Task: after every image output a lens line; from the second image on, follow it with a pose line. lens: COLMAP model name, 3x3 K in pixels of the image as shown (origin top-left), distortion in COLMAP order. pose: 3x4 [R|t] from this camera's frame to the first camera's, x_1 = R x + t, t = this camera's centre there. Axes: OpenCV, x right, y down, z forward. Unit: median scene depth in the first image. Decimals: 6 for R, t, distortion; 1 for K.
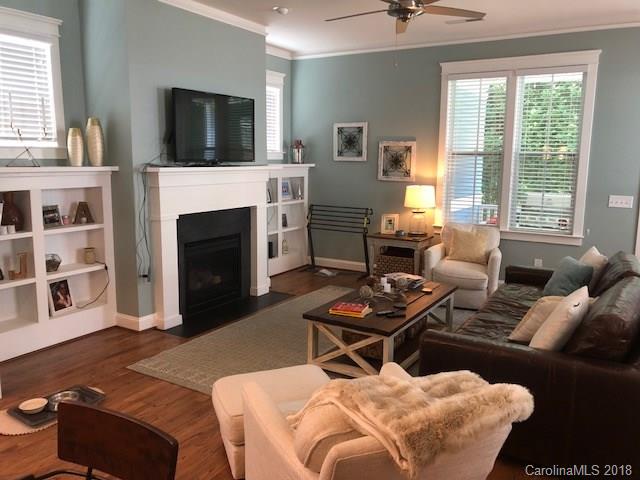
lens RADIAL K [[517.1, 0, 320.0], [0, 517.1, 240.0], [0, 0, 1]] dist [0.001964, 0.000318]
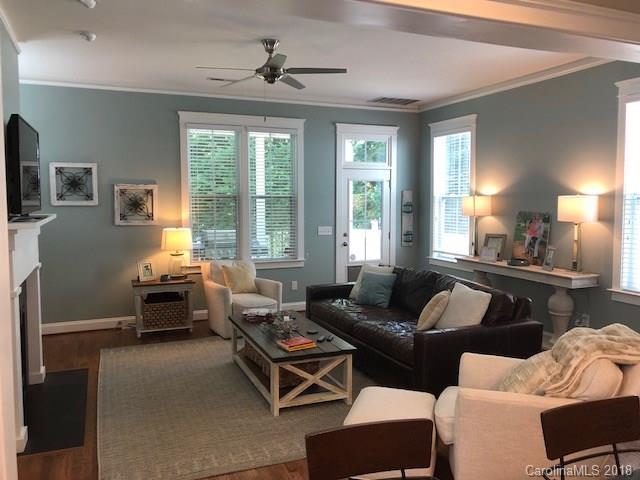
lens RADIAL K [[517.8, 0, 318.8], [0, 517.8, 229.8], [0, 0, 1]] dist [0.002612, 0.000490]
pose [[0.592363, -0.061689, 0.803306, -0.439018], [0.136476, 0.990338, -0.024586, -0.037717], [-0.794028, 0.124196, 0.595058, 0.171319]]
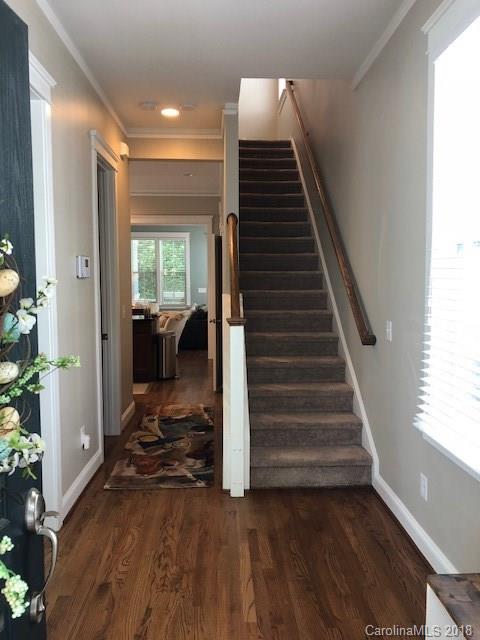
lens RADIAL K [[517.8, 0, 240.0], [0, 517.8, 320.0], [0, 0, 1]] dist [0.002612, 0.000490]
pose [[0.844009, -0.057586, 0.533228, -0.541163], [0.098195, 0.994005, -0.048078, 0.180708], [-0.527263, 0.092939, 0.844604, -1.063313]]
